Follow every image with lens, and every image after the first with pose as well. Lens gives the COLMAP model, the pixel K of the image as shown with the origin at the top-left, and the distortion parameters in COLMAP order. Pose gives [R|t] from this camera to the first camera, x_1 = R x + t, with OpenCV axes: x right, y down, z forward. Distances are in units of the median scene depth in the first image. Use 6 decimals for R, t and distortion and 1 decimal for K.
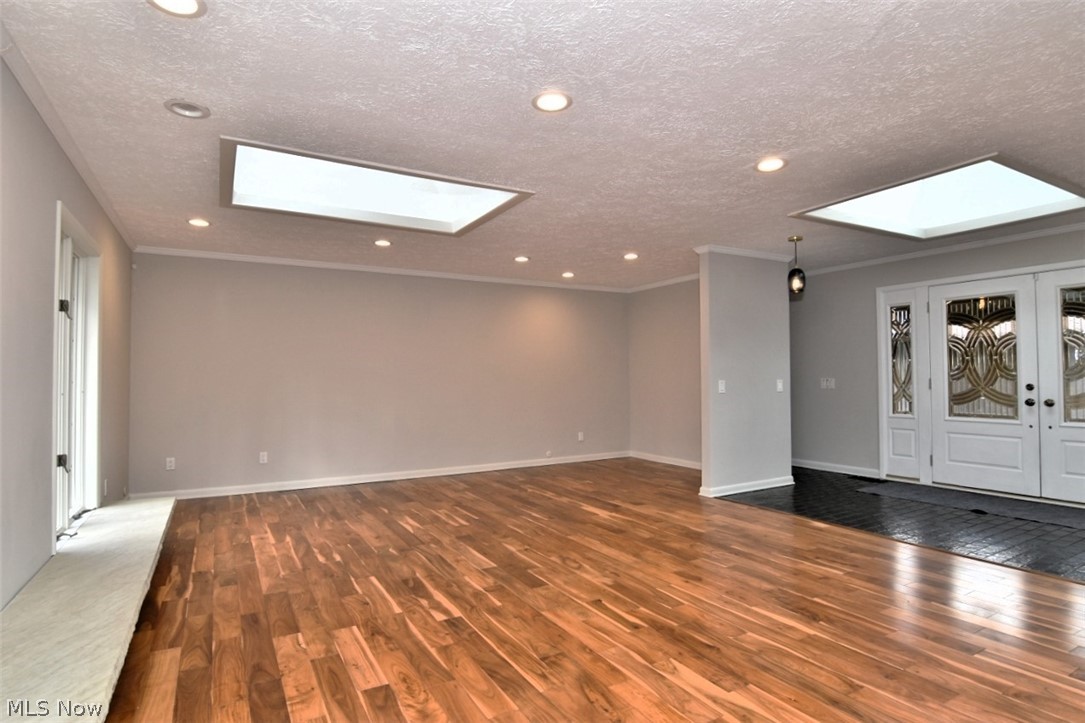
lens RADIAL K [[576.2, 0, 542.5], [0, 576.2, 361.5], [0, 0, 1]] dist [-0.012462, -0.002670]
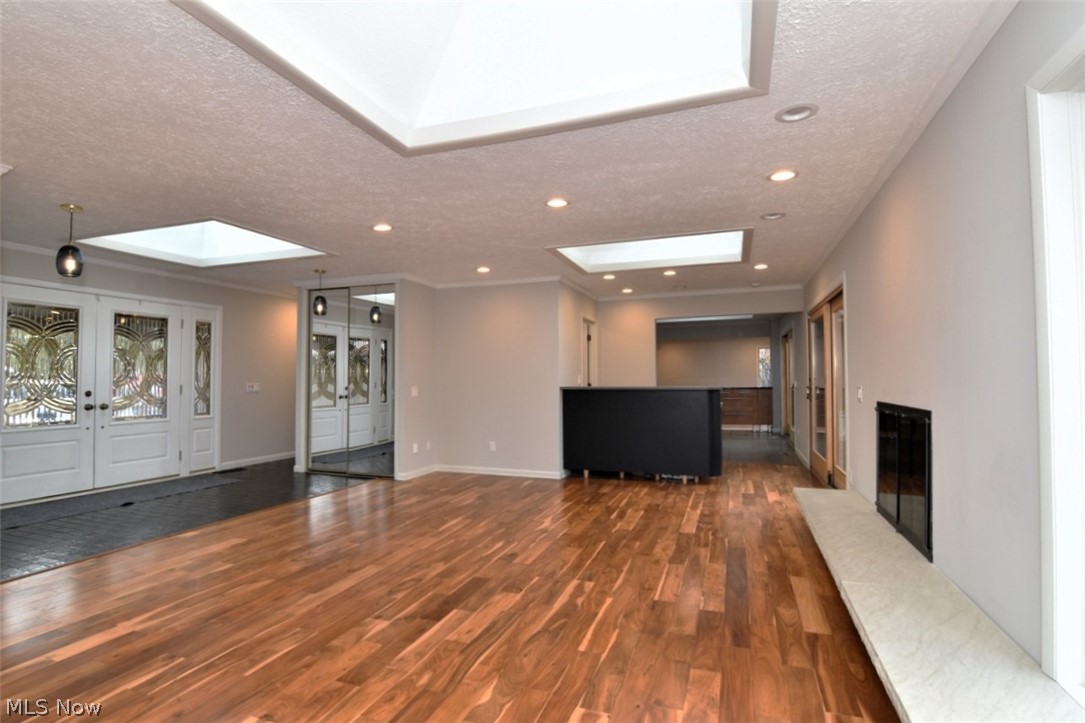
lens RADIAL K [[530.2, 0, 539.6], [0, 530.2, 362.5], [0, 0, 1]] dist [-0.009545, -0.001388]
pose [[-0.643915, 0.031173, 0.764462, -0.592090], [-0.011274, 0.998675, -0.050220, 0.028377], [-0.765014, -0.040956, -0.642710, 1.110952]]
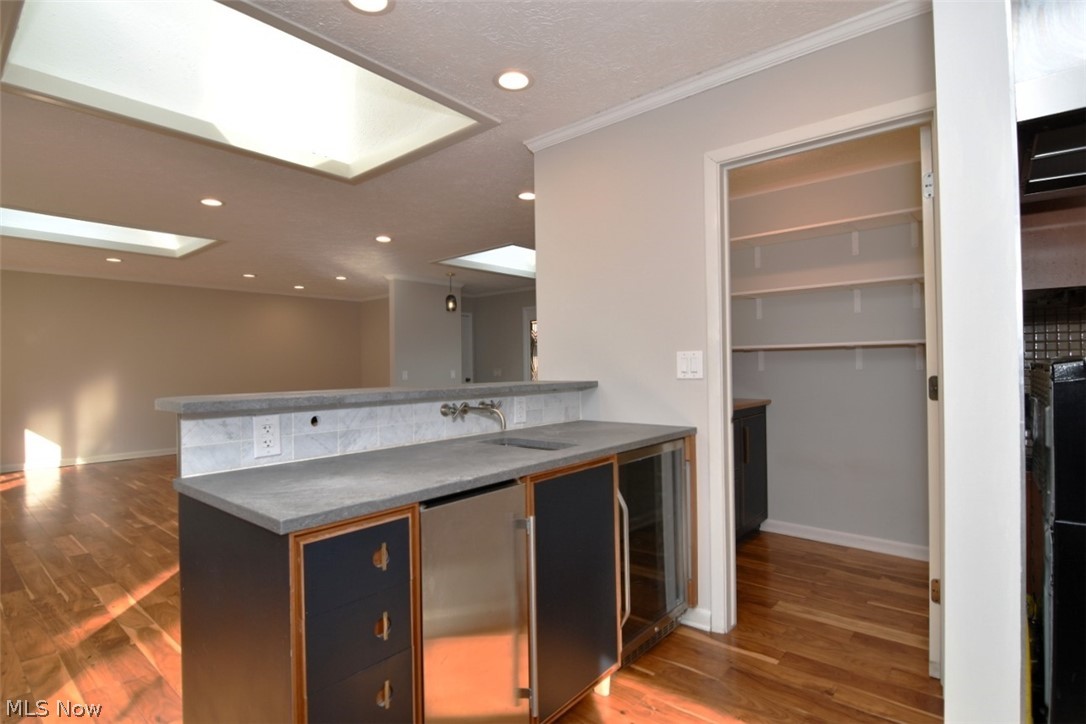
lens RADIAL K [[544.1, 0, 545.1], [0, 544.1, 363.7], [0, 0, 1]] dist [-0.021944, -0.001357]
pose [[0.938245, -0.004332, 0.345943, 0.216839], [-0.001677, 0.999853, 0.017068, -0.010577], [-0.345967, -0.016594, 0.938100, -0.445935]]
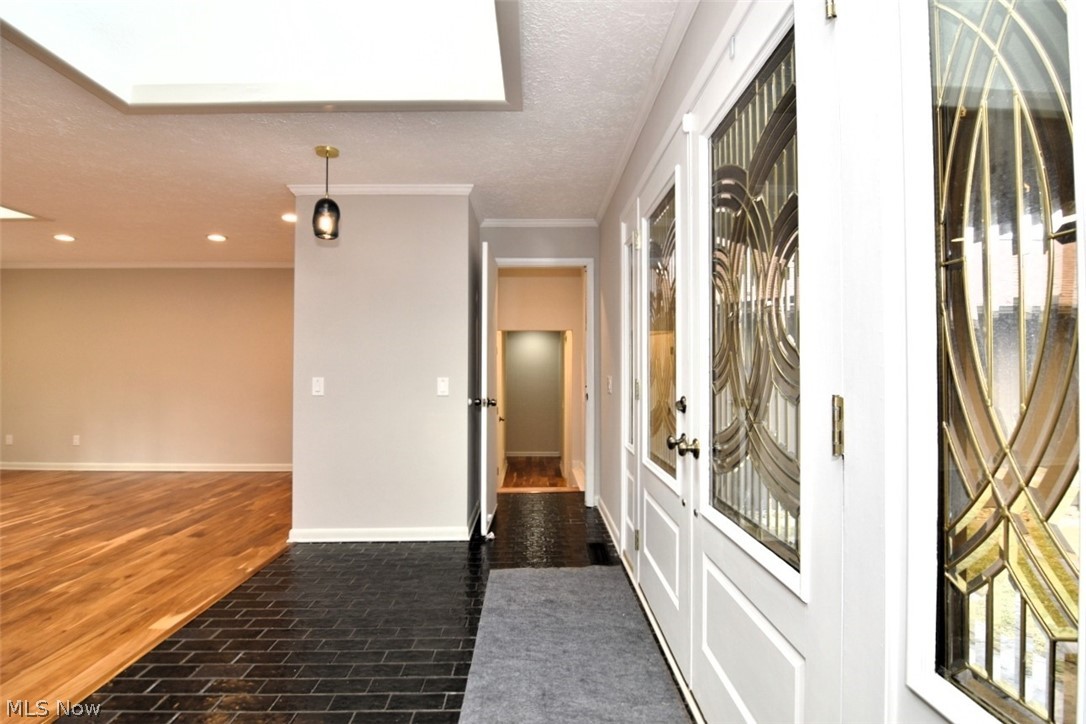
lens RADIAL K [[530.7, 0, 540.0], [0, 530.7, 363.0], [0, 0, 1]] dist [-0.009545, -0.001388]
pose [[0.874102, -0.000052, -0.485743, 1.060692], [0.006119, 0.999922, 0.010904, 0.012555], [0.485704, -0.012504, 0.874034, 0.699430]]
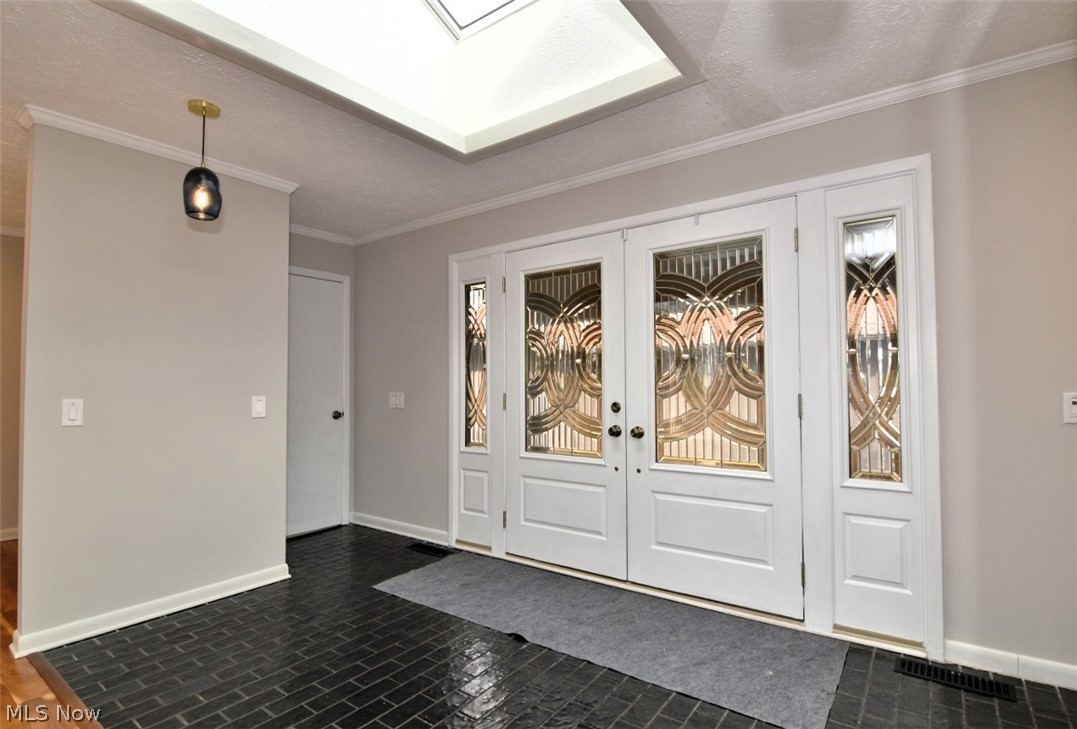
lens RADIAL K [[538.2, 0, 549.3], [0, 538.2, 372.3], [0, 0, 1]] dist [-0.021049, -0.000766]
pose [[0.910263, 0.013562, 0.413809, 0.603131], [-0.011101, 0.999904, -0.008350, 0.012747], [-0.413882, 0.003007, 0.910326, 0.540817]]
